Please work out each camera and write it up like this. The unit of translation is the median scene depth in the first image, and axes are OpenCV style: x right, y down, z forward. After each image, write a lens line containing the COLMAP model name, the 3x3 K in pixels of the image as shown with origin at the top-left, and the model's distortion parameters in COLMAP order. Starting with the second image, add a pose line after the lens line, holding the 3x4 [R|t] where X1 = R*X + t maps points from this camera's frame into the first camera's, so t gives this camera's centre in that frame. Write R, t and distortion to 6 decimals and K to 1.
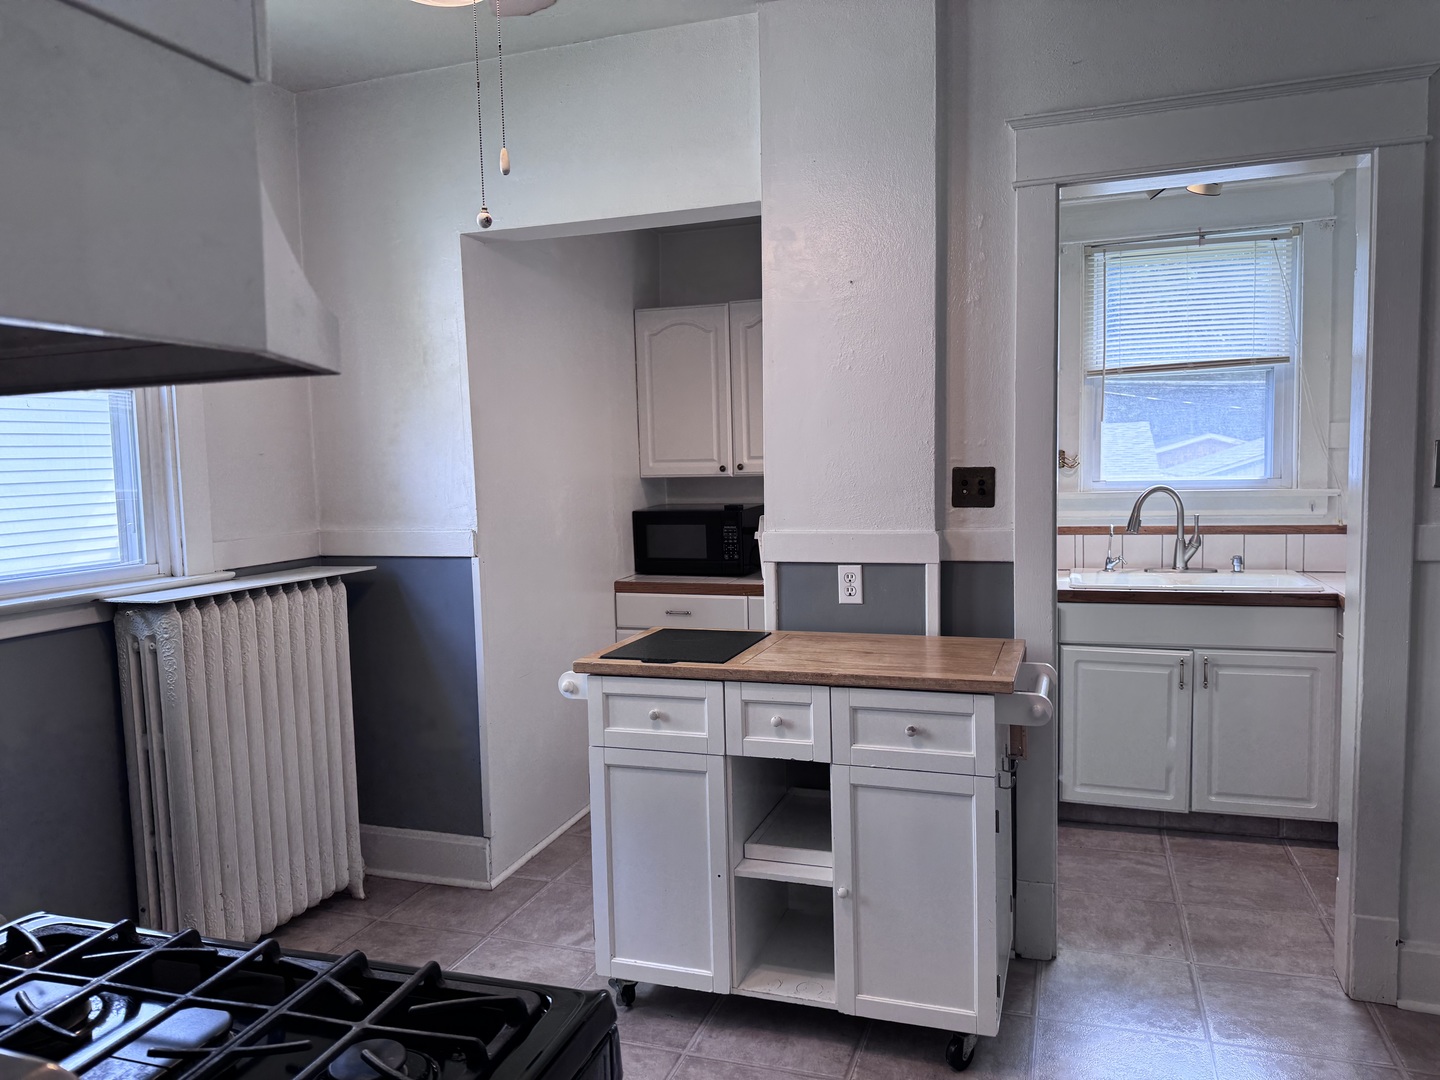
lens RADIAL K [[1014.2, 0, 721.8], [0, 1014.2, 539.3], [0, 0, 1]] dist [0.024429, -0.045363]
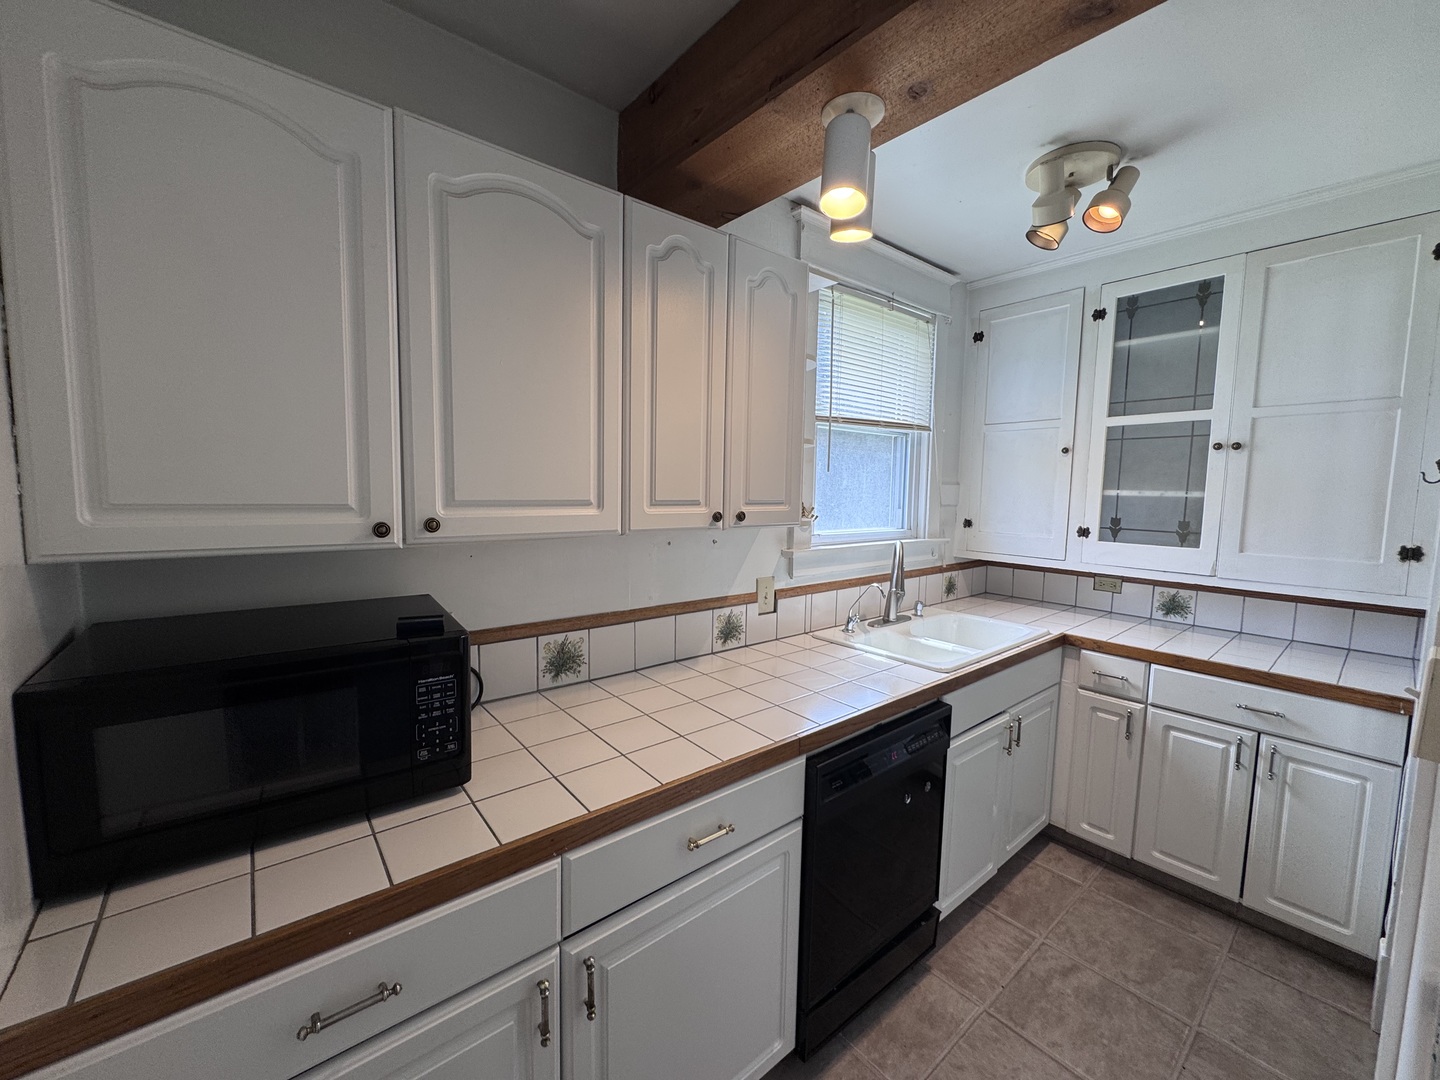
lens RADIAL K [[573.4, 0, 722.0], [0, 573.4, 540.0], [0, 0, 1]] dist [-0.003419, -0.001800]
pose [[0.526635, -0.037975, 0.849243, -0.119148], [0.044404, 0.998867, 0.017130, -0.063940], [-0.848931, 0.028689, 0.527725, 0.774293]]
